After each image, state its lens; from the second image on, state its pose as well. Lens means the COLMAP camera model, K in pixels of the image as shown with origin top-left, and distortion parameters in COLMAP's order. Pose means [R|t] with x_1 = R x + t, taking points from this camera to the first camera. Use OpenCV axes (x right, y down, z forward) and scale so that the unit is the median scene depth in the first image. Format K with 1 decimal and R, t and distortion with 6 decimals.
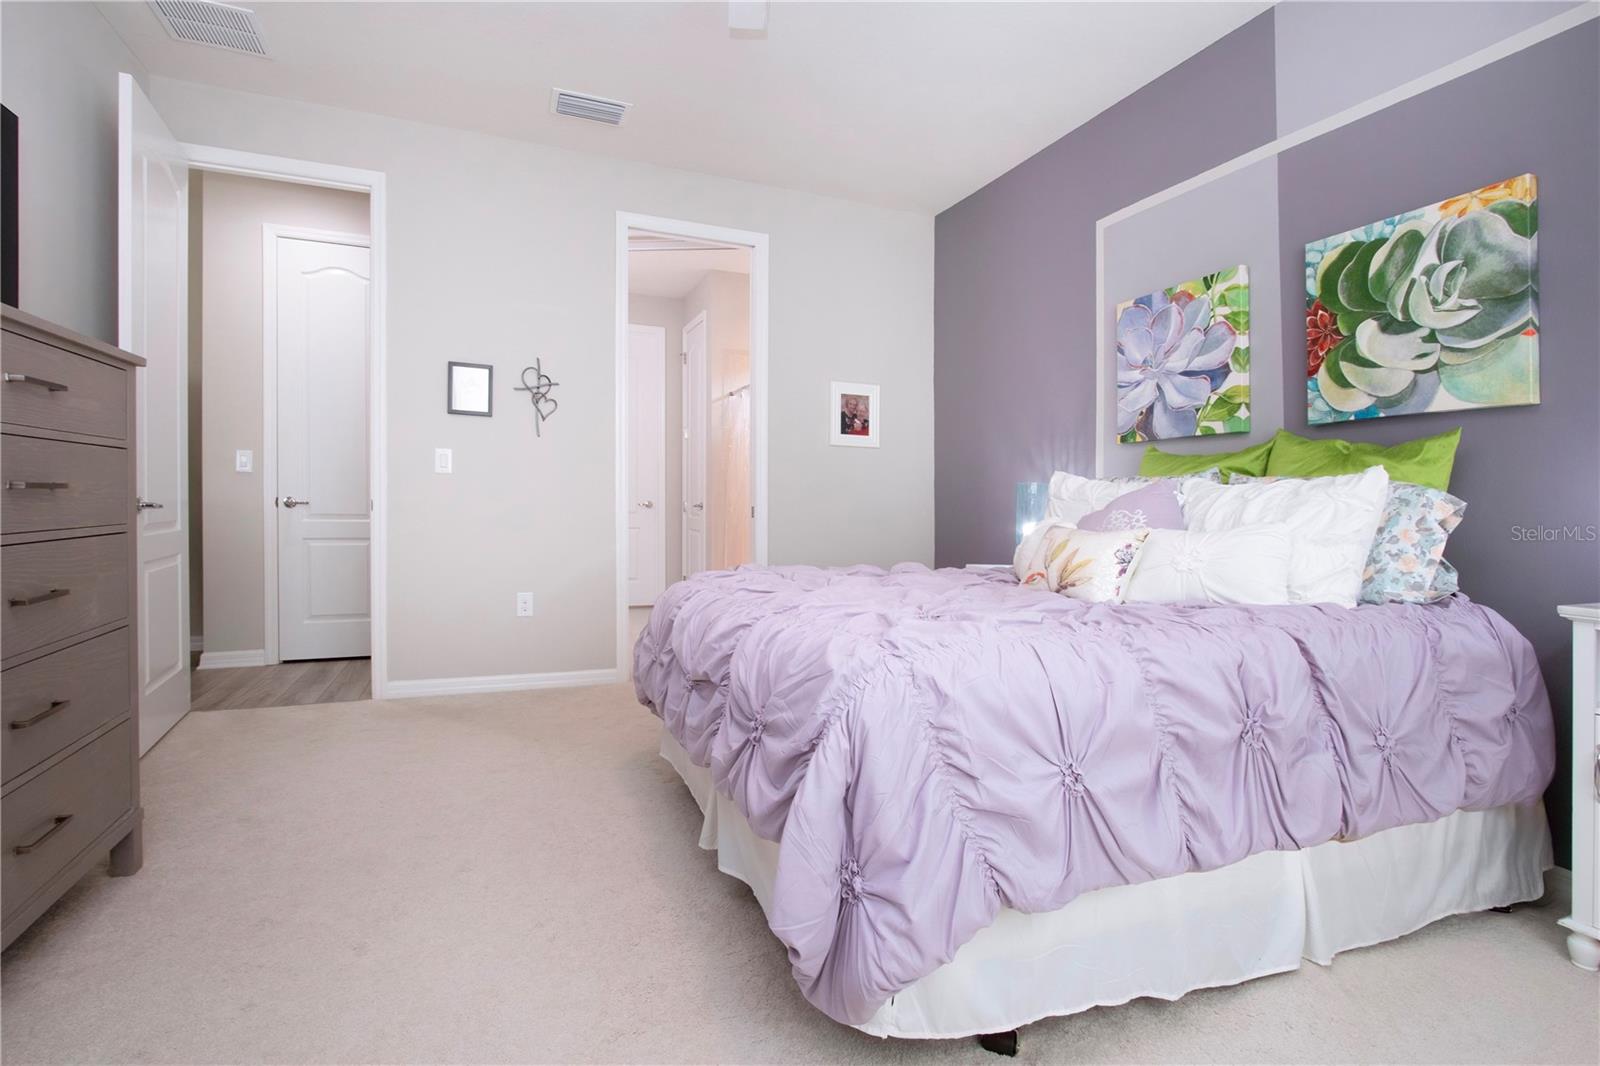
lens RADIAL K [[780.5, 0, 789.5], [0, 780.5, 505.6], [0, 0, 1]] dist [-0.007889, 0.000206]
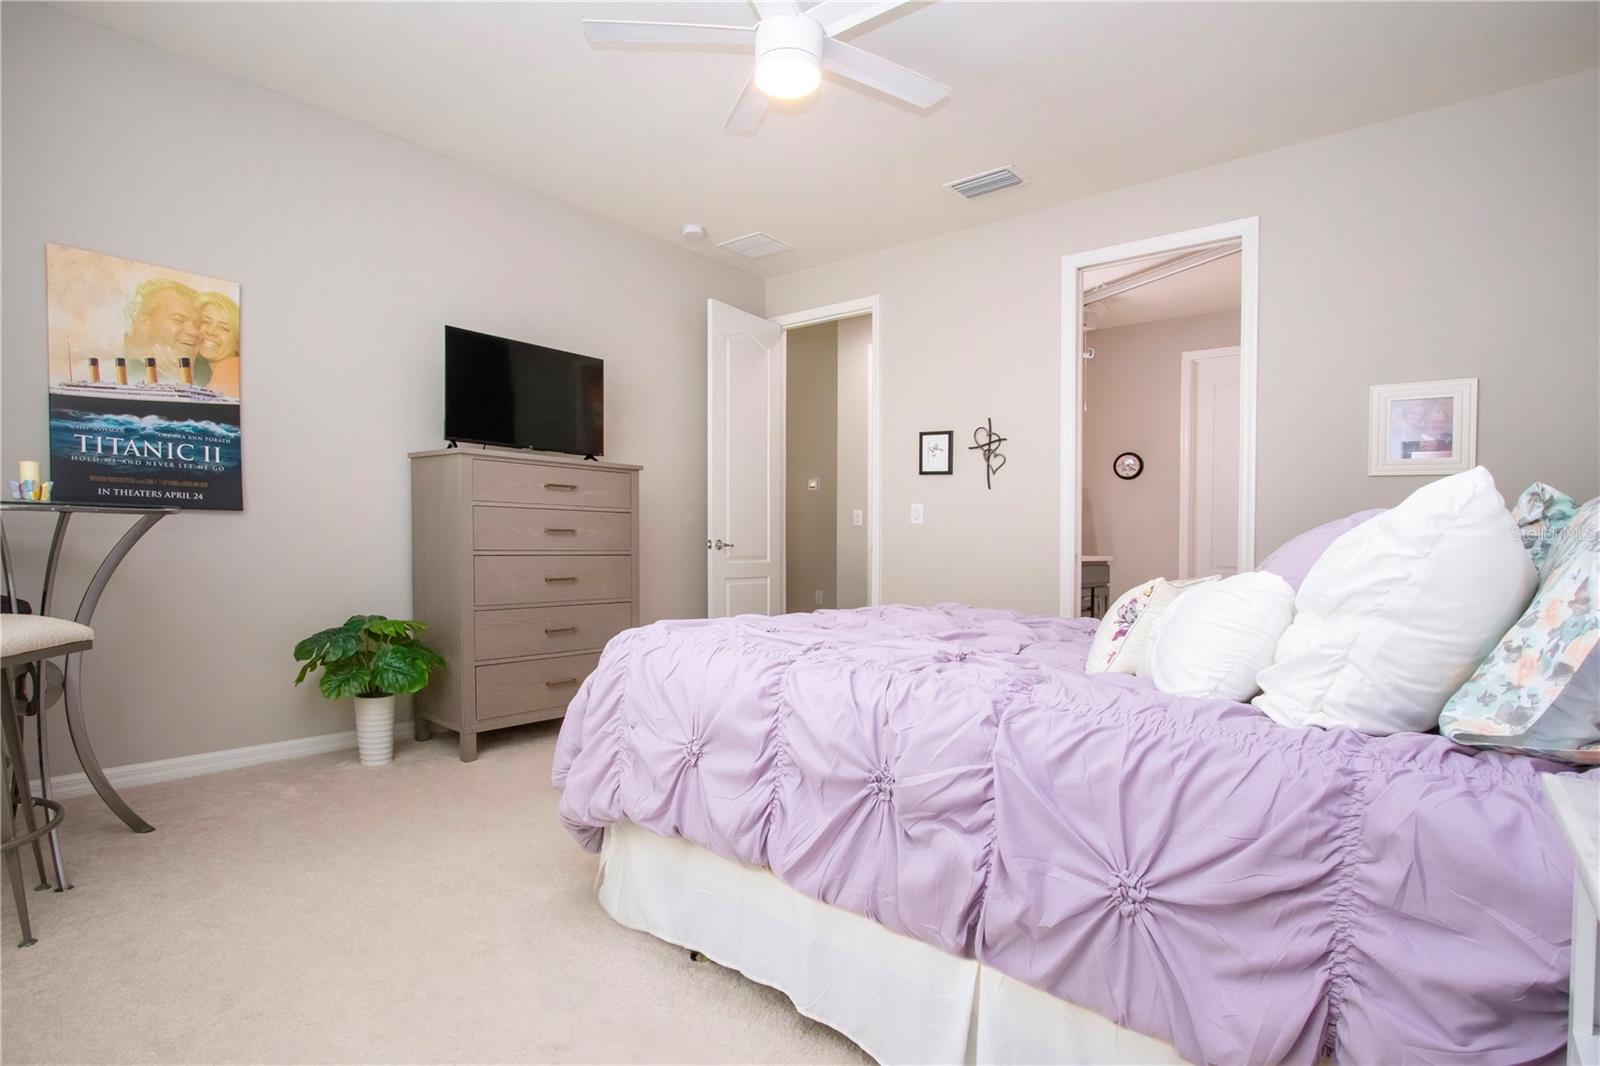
lens RADIAL K [[772.6, 0, 680.6], [0, 772.6, 570.9], [0, 0, 1]] dist [-0.002371, -0.000174]
pose [[0.401711, 0.037907, -0.914981, 0.695599], [-0.028013, 0.999184, 0.029097, 0.010027], [0.915338, 0.013943, 0.402445, 0.222480]]
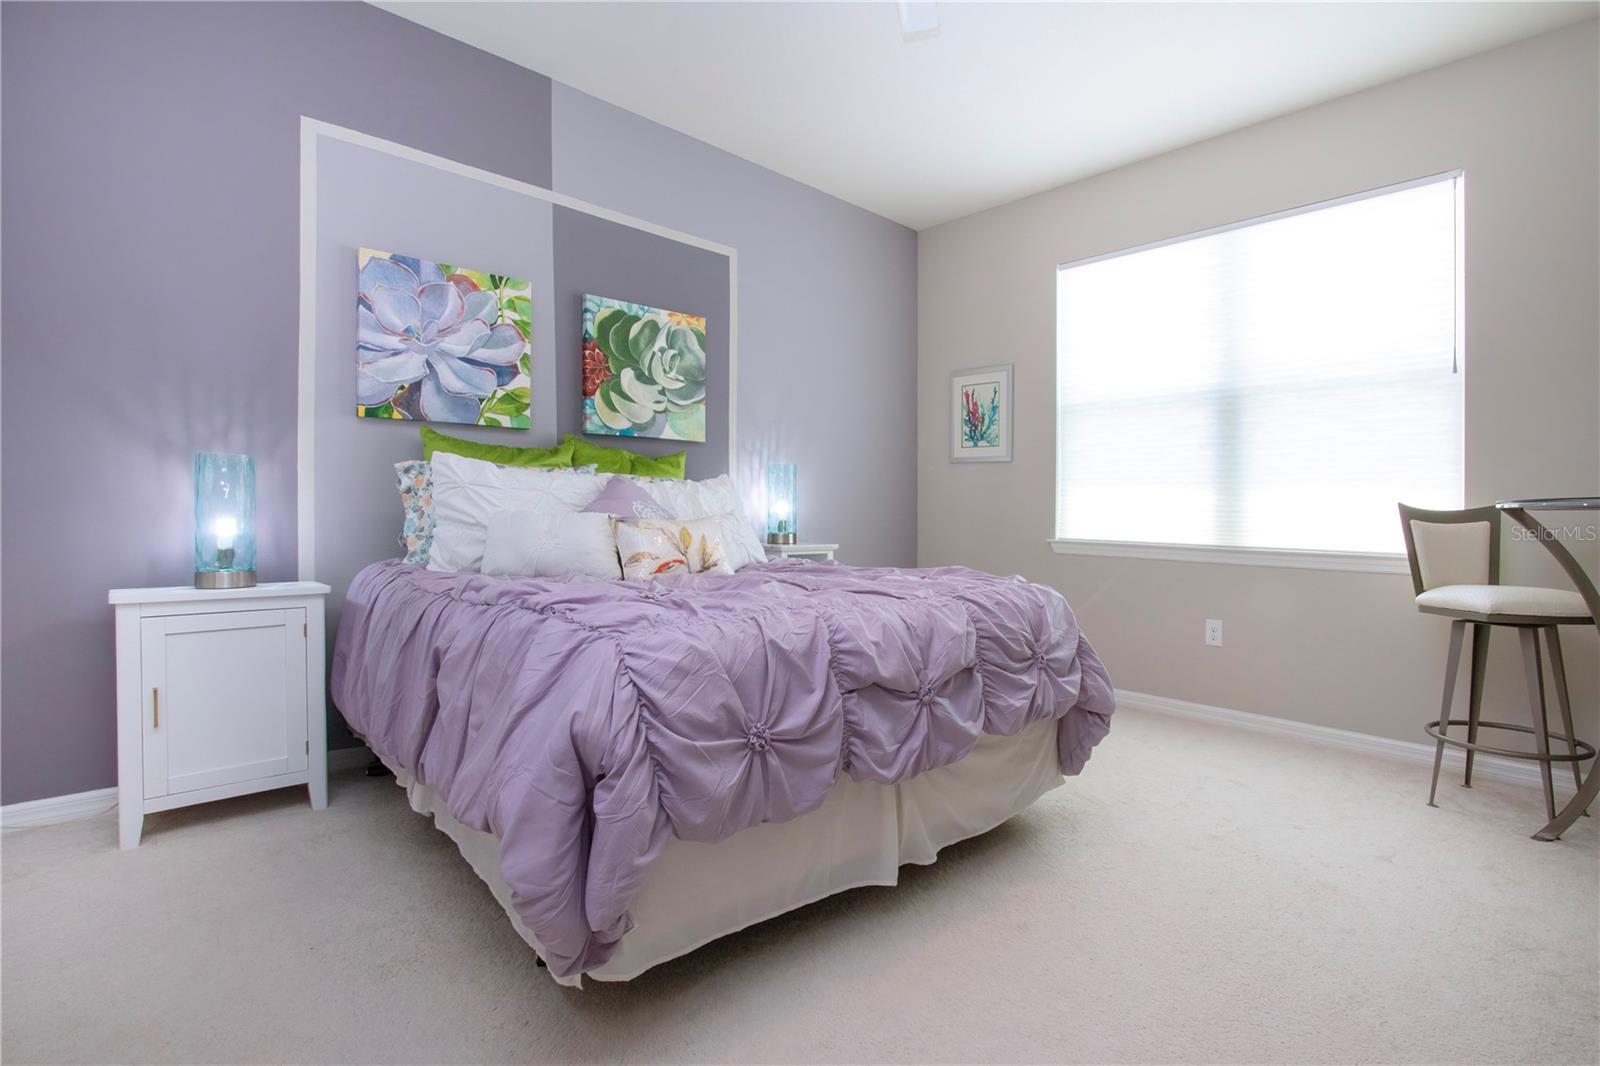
lens RADIAL K [[768.9, 0, 853.4], [0, 768.9, 510.9], [0, 0, 1]] dist [-0.012394, 0.000969]
pose [[-0.395291, -0.027165, 0.918154, -0.624134], [-0.022238, 0.999553, 0.019999, -0.007716], [-0.918287, -0.012513, -0.395719, 0.977538]]
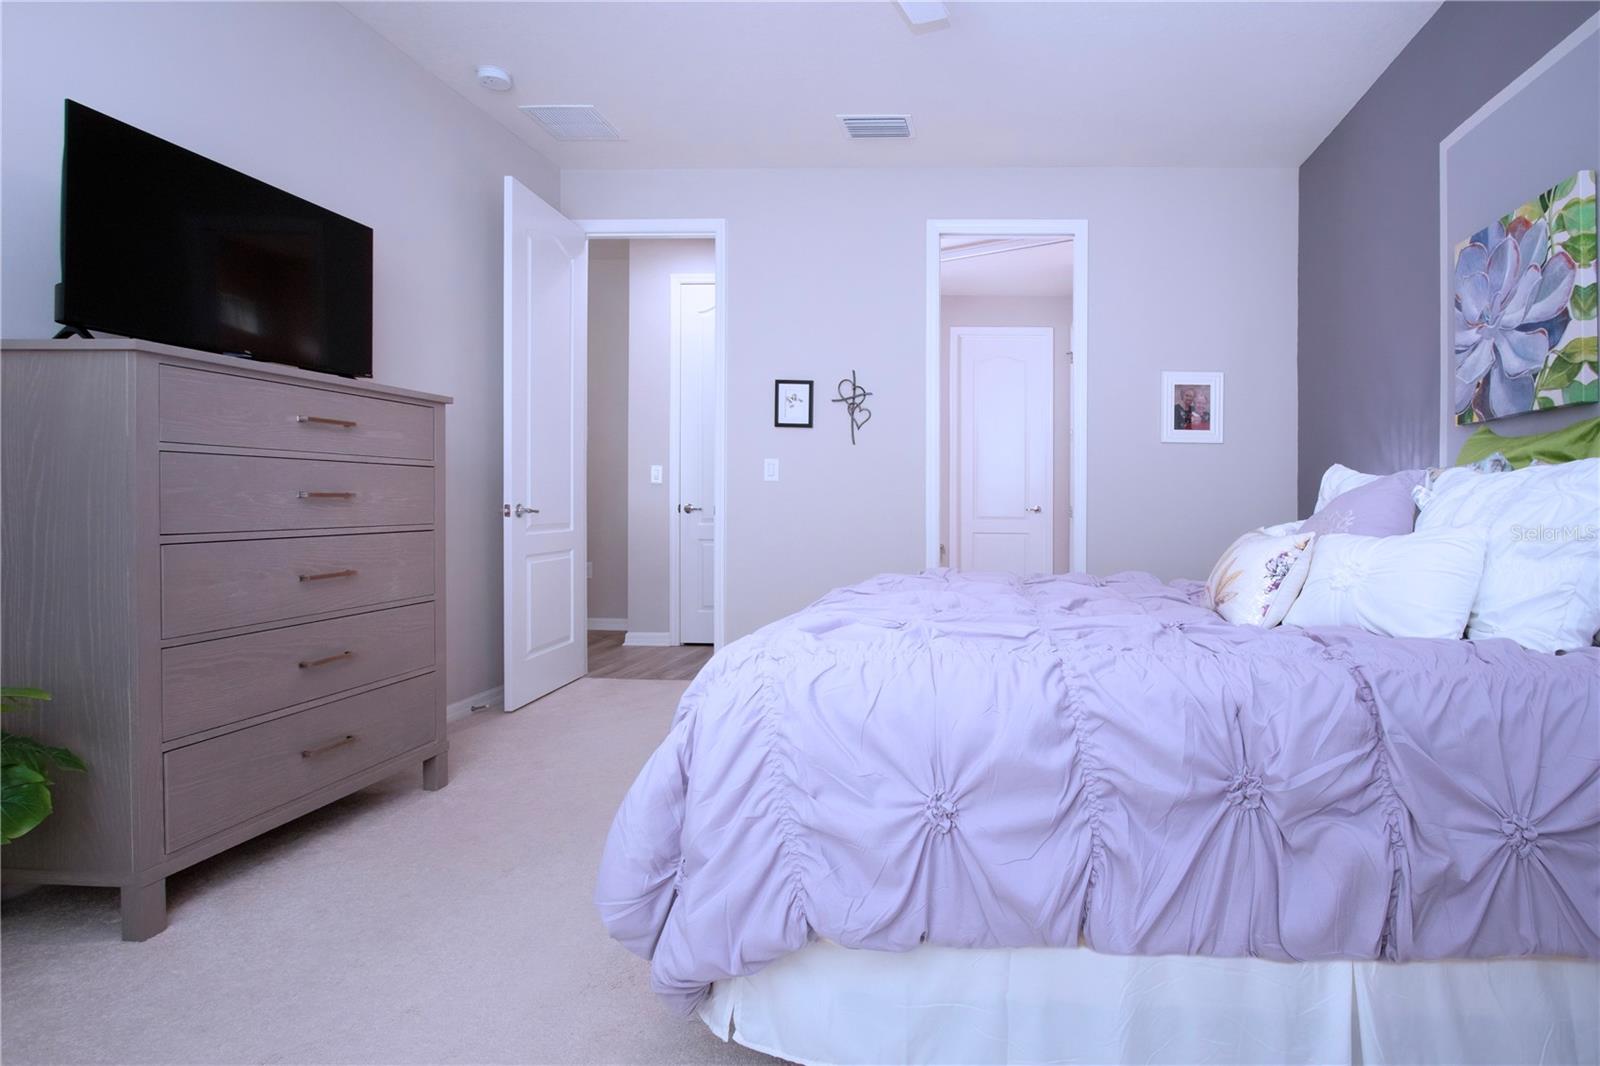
lens RADIAL K [[809.1, 0, 956.0], [0, 809.1, 509.8], [0, 0, 1]] dist [-0.007245, 0.000916]
pose [[0.911529, -0.004717, -0.411209, 0.347743], [0.003467, 0.999987, -0.003787, 0.005577], [0.411222, 0.002026, 0.911533, 0.079273]]
